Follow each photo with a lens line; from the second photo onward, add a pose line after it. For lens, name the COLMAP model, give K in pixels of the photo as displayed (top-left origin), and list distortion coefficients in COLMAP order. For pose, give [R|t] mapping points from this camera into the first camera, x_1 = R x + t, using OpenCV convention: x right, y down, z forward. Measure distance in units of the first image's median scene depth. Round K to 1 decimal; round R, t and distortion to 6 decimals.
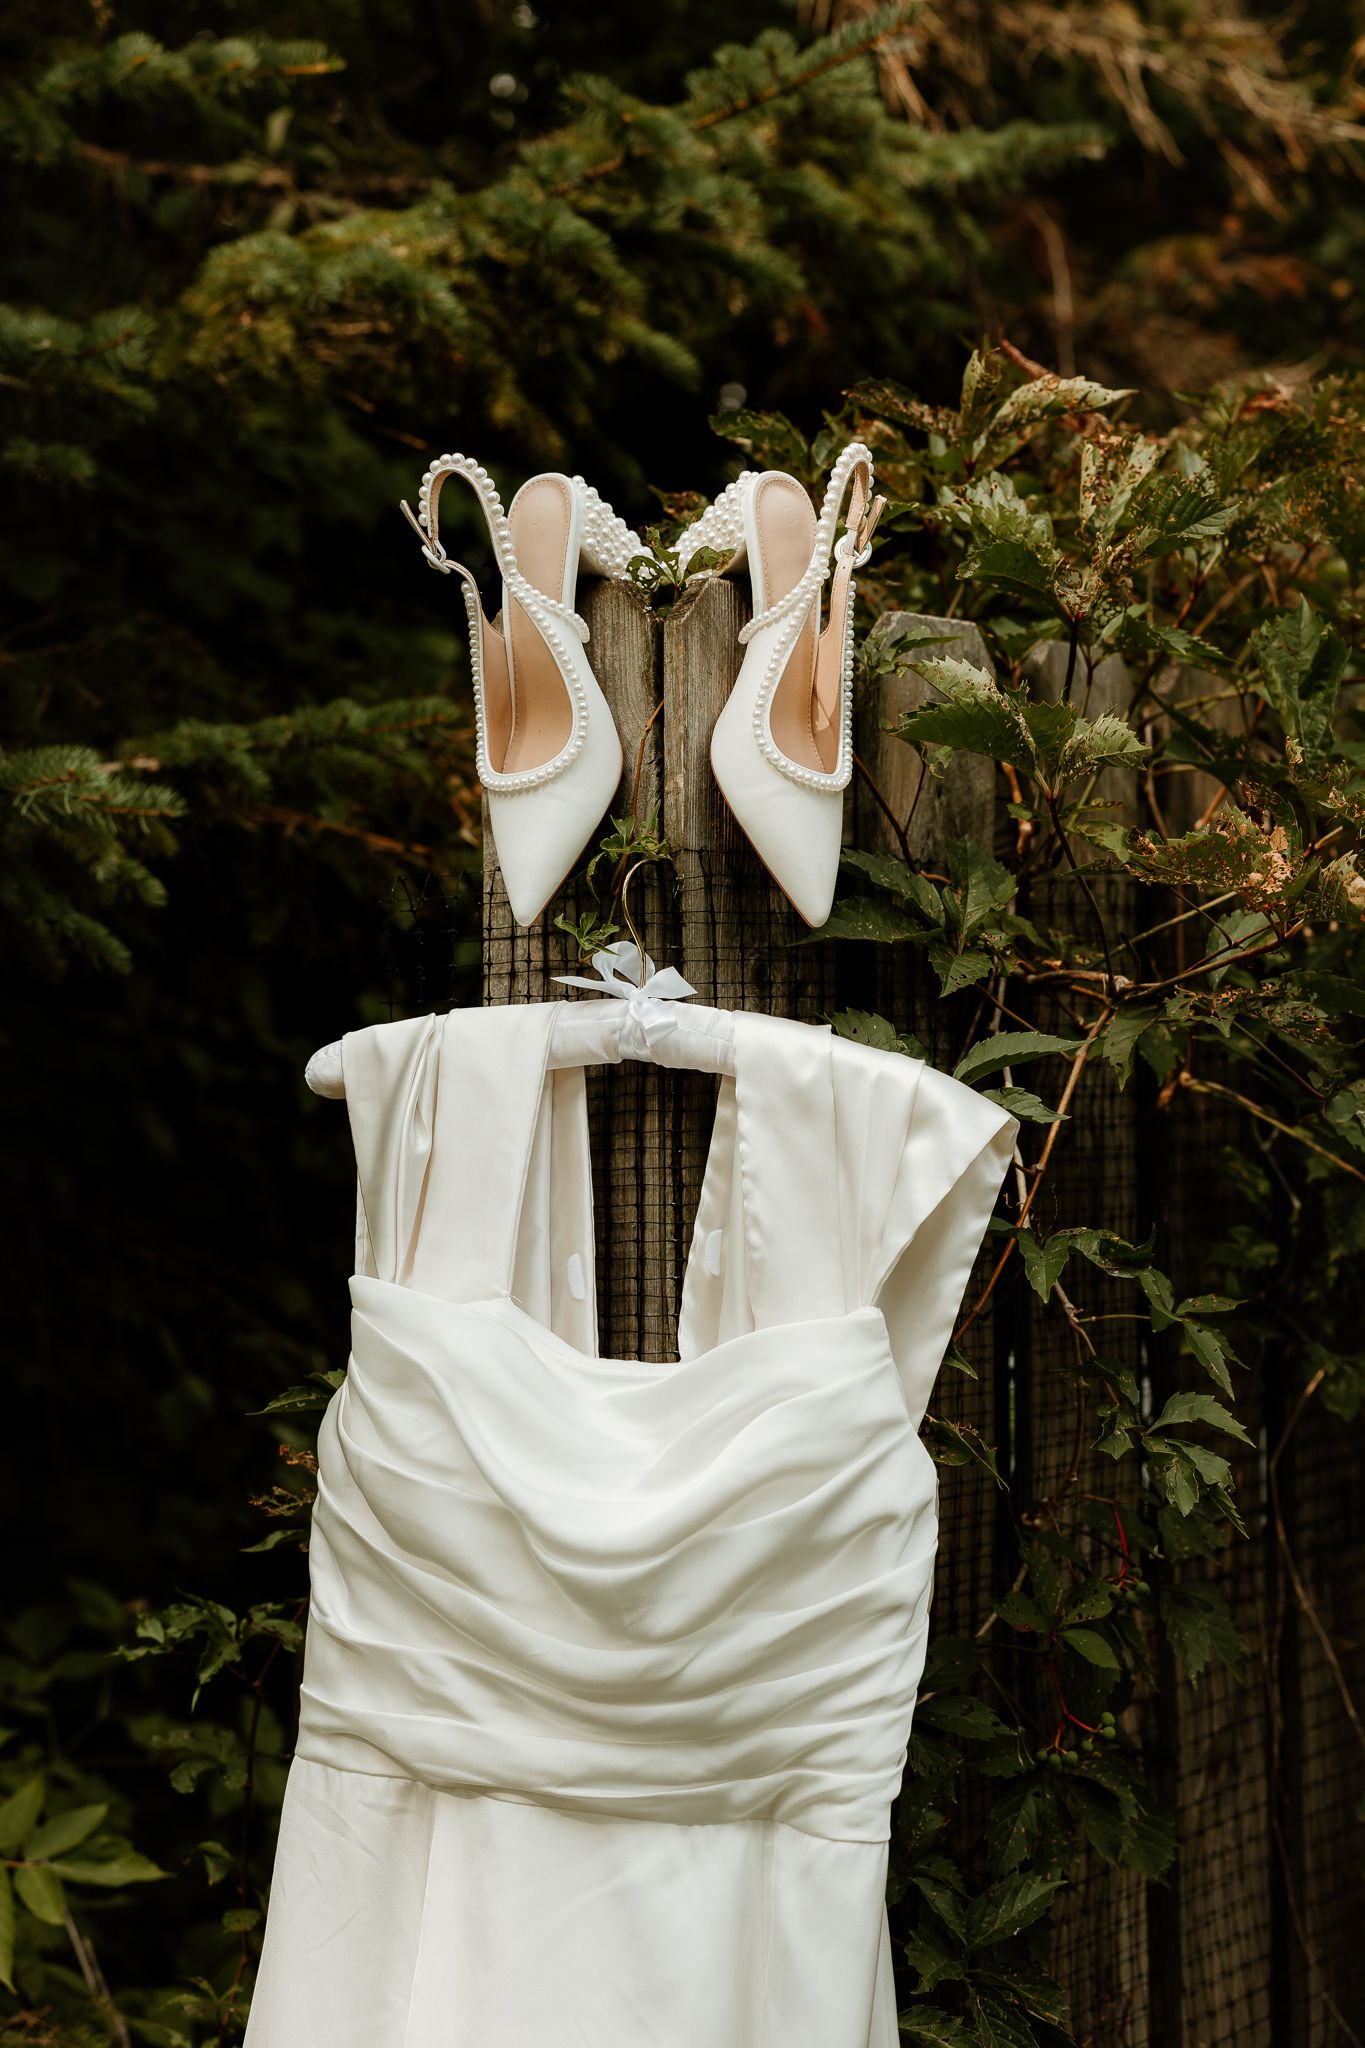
lens RADIAL K [[3476.7, 0, 686.0], [0, 3476.7, 1001.7], [0, 0, 1]] dist [0.040762, 2.516757]
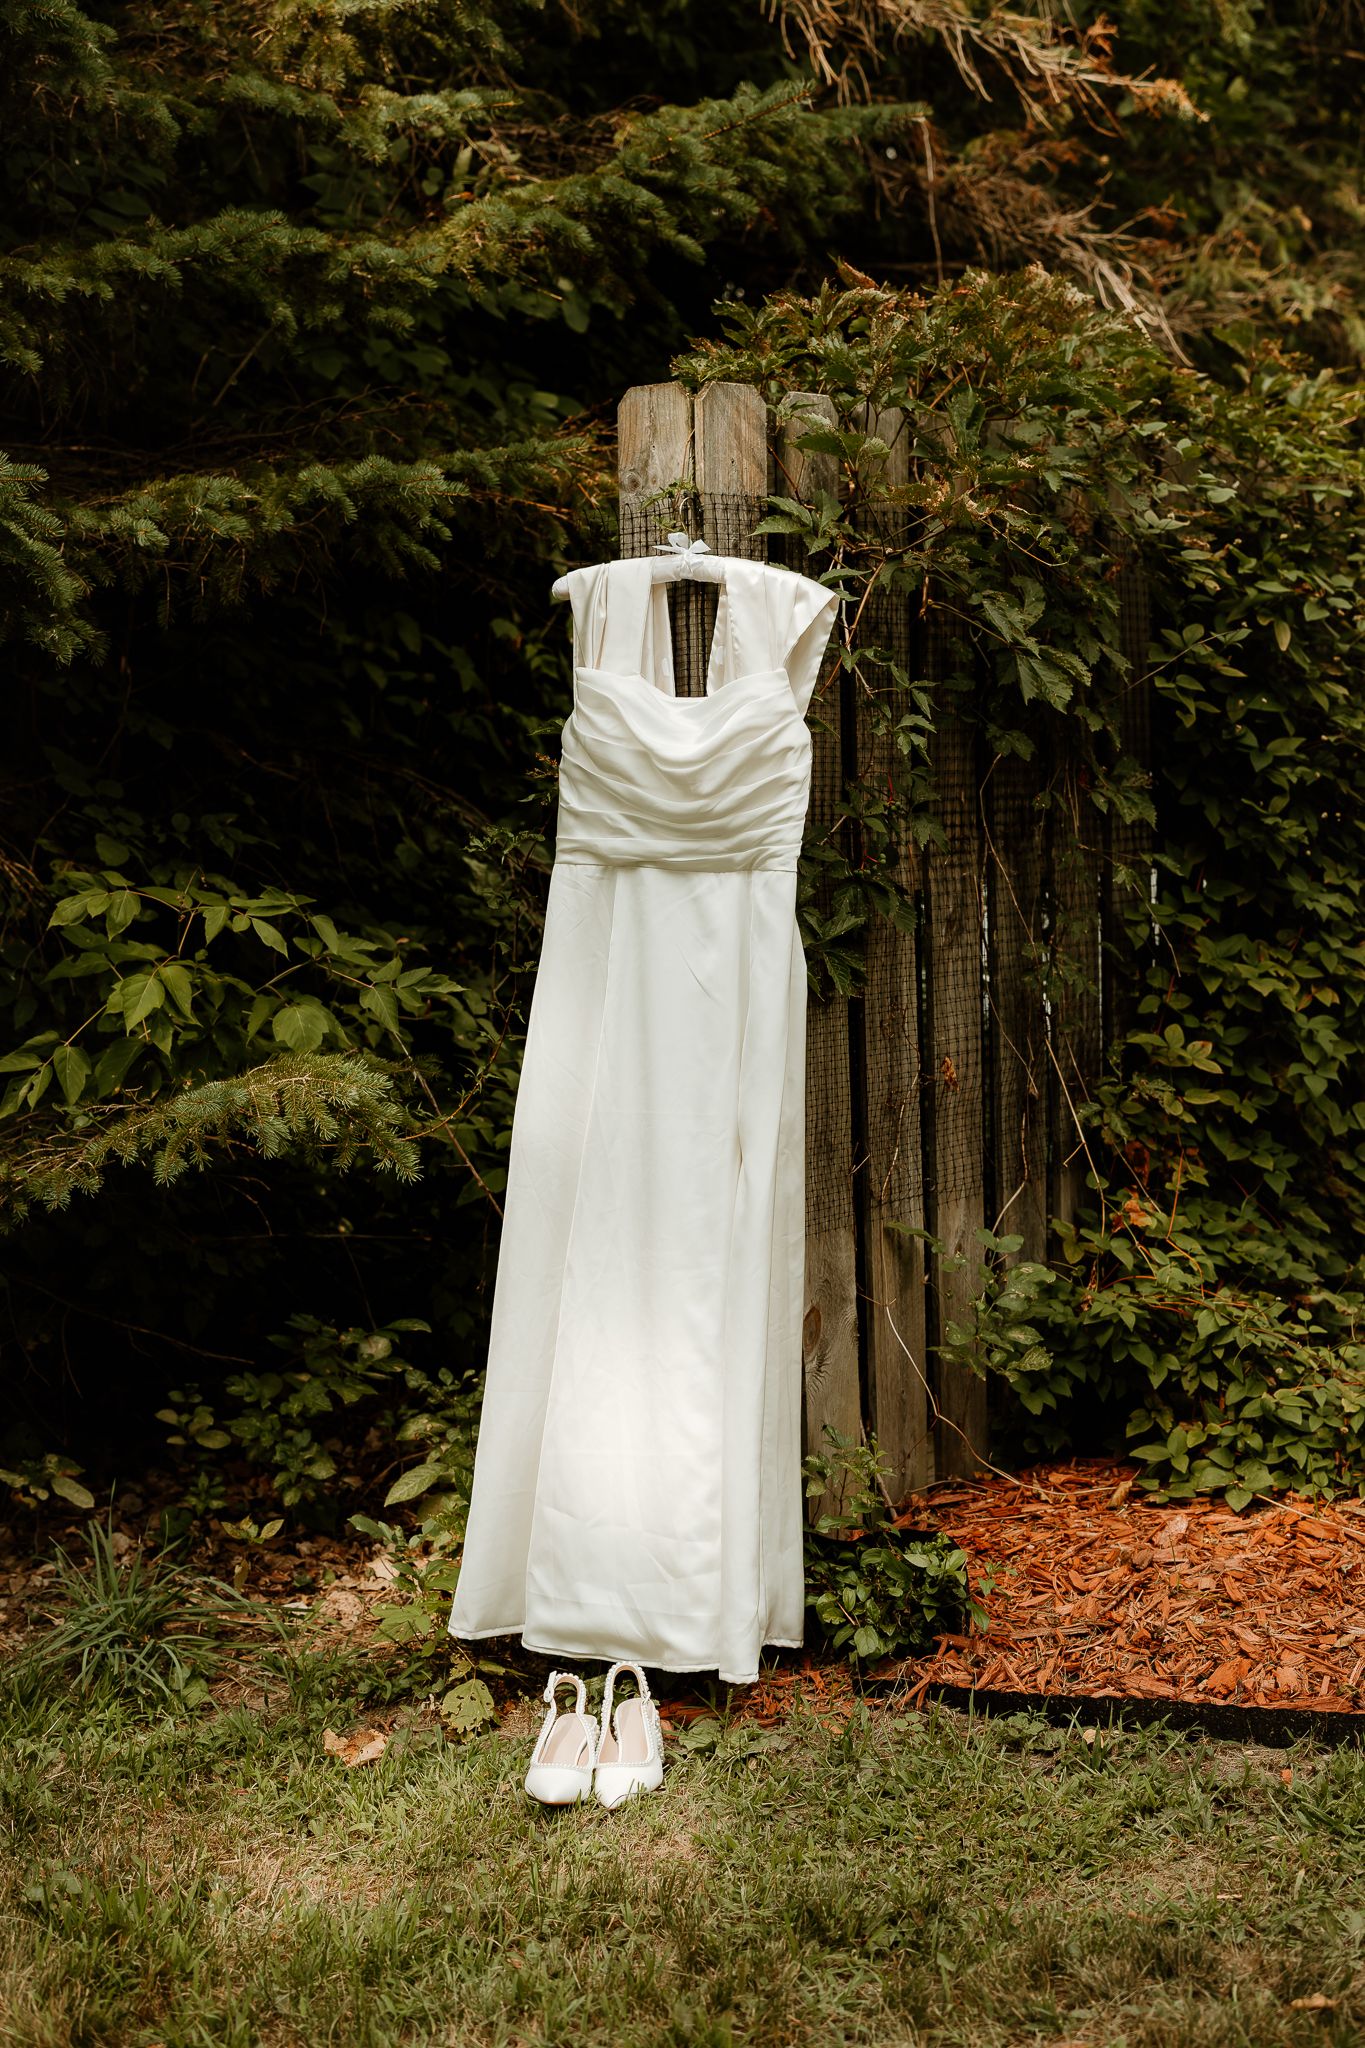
lens RADIAL K [[3476.7, 0, 686.0], [0, 3476.7, 1001.7], [0, 0, 1]] dist [0.040762, 2.516757]
pose [[0.999892, -0.014587, -0.001916, -0.013582], [0.014691, 0.996879, 0.077570, 0.121121], [0.000779, -0.077590, 0.996985, -1.466177]]
